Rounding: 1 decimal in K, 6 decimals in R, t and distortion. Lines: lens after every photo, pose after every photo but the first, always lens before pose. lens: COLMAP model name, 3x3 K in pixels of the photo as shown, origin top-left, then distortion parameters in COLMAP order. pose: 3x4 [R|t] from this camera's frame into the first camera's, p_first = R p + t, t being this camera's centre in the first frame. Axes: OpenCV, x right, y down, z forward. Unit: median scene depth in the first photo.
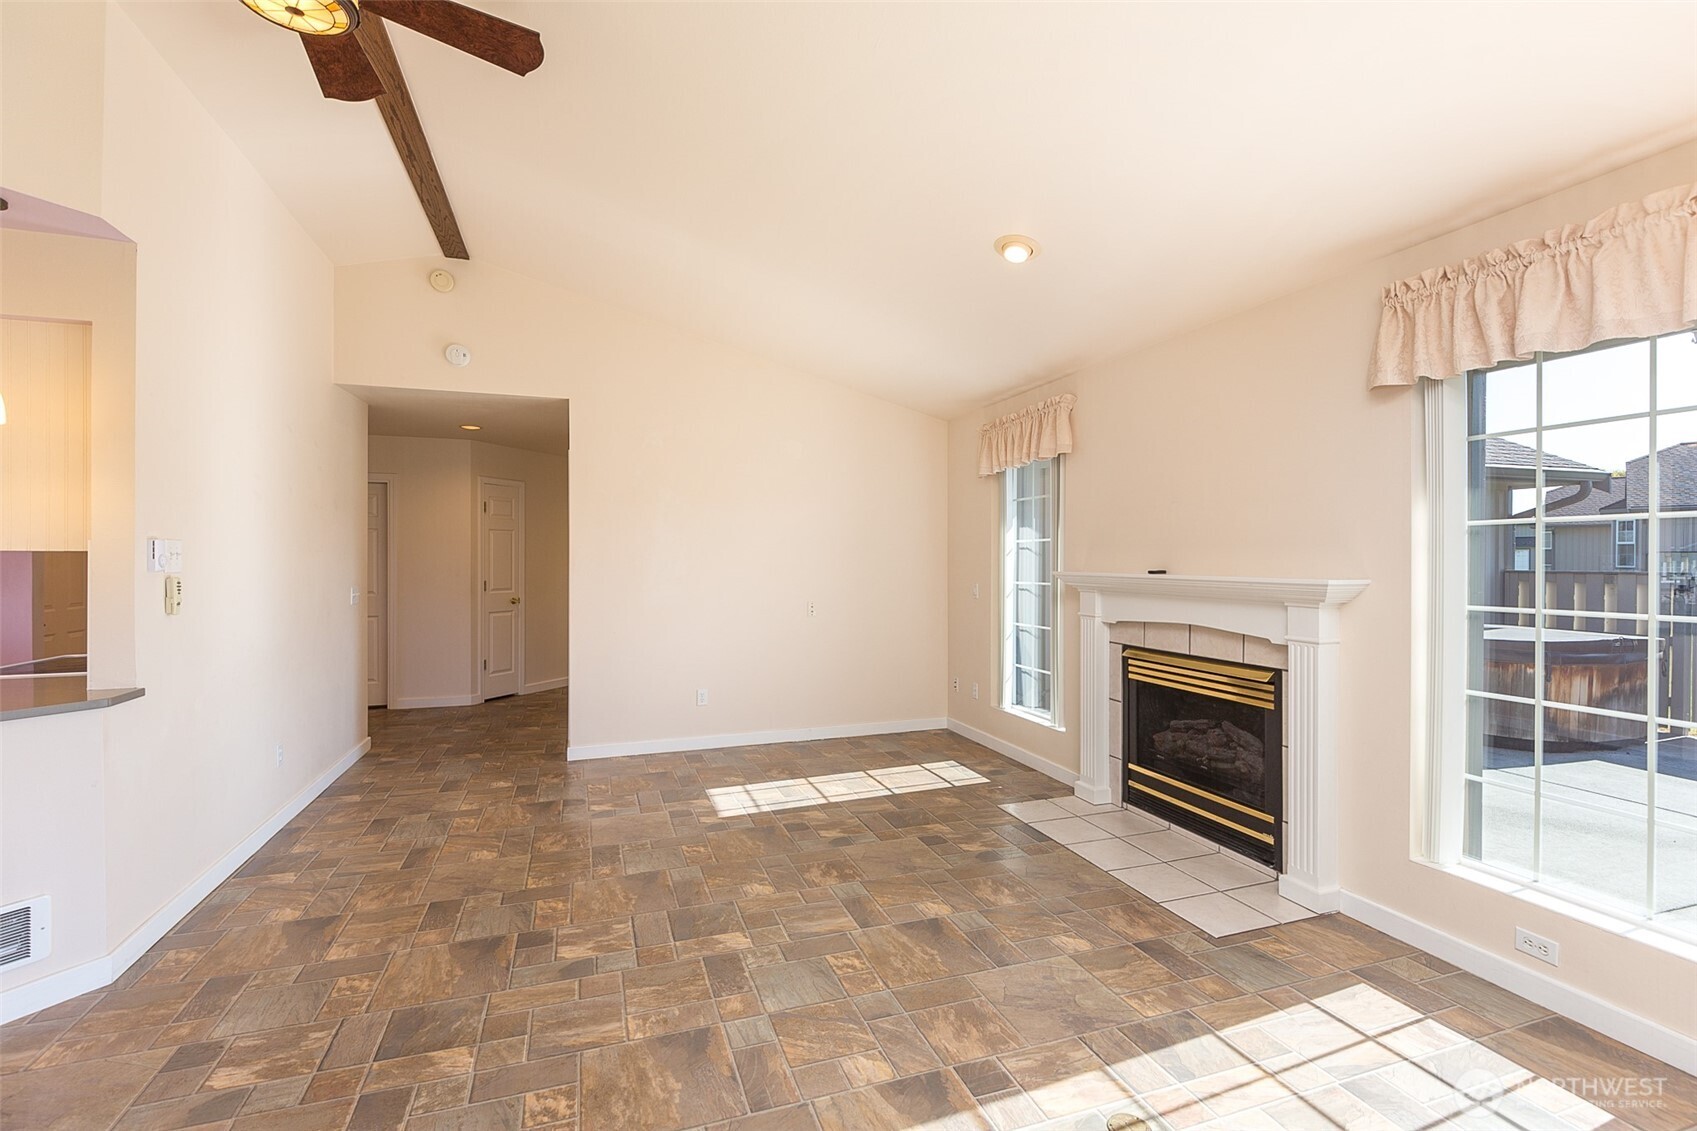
lens RADIAL K [[783.0, 0, 850.6], [0, 783.0, 563.6], [0, 0, 1]] dist [0.006527, -0.002126]
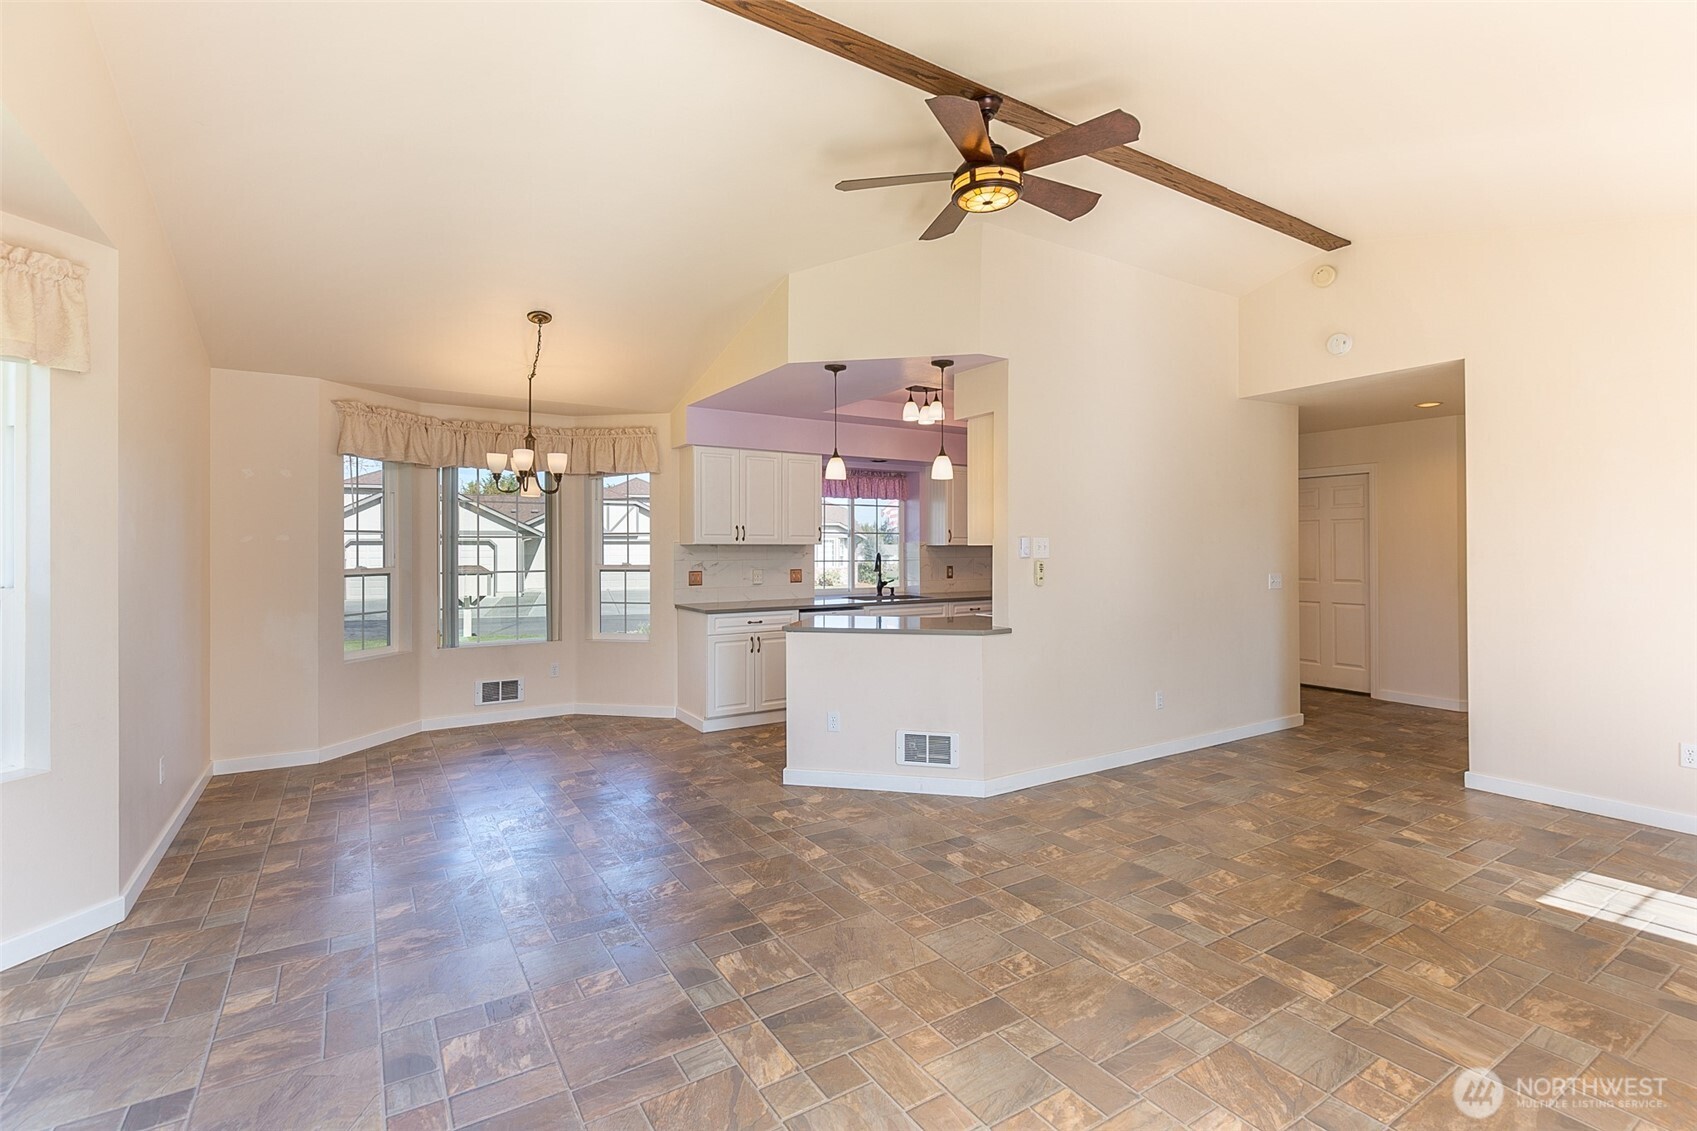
lens RADIAL K [[783.0, 0, 848.1], [0, 783.0, 553.2], [0, 0, 1]] dist [0.006527, -0.002126]
pose [[0.225333, 0.006439, -0.974261, 0.547958], [-0.004690, 0.999974, 0.005525, -0.005088], [0.974271, 0.003324, 0.225357, 0.271911]]
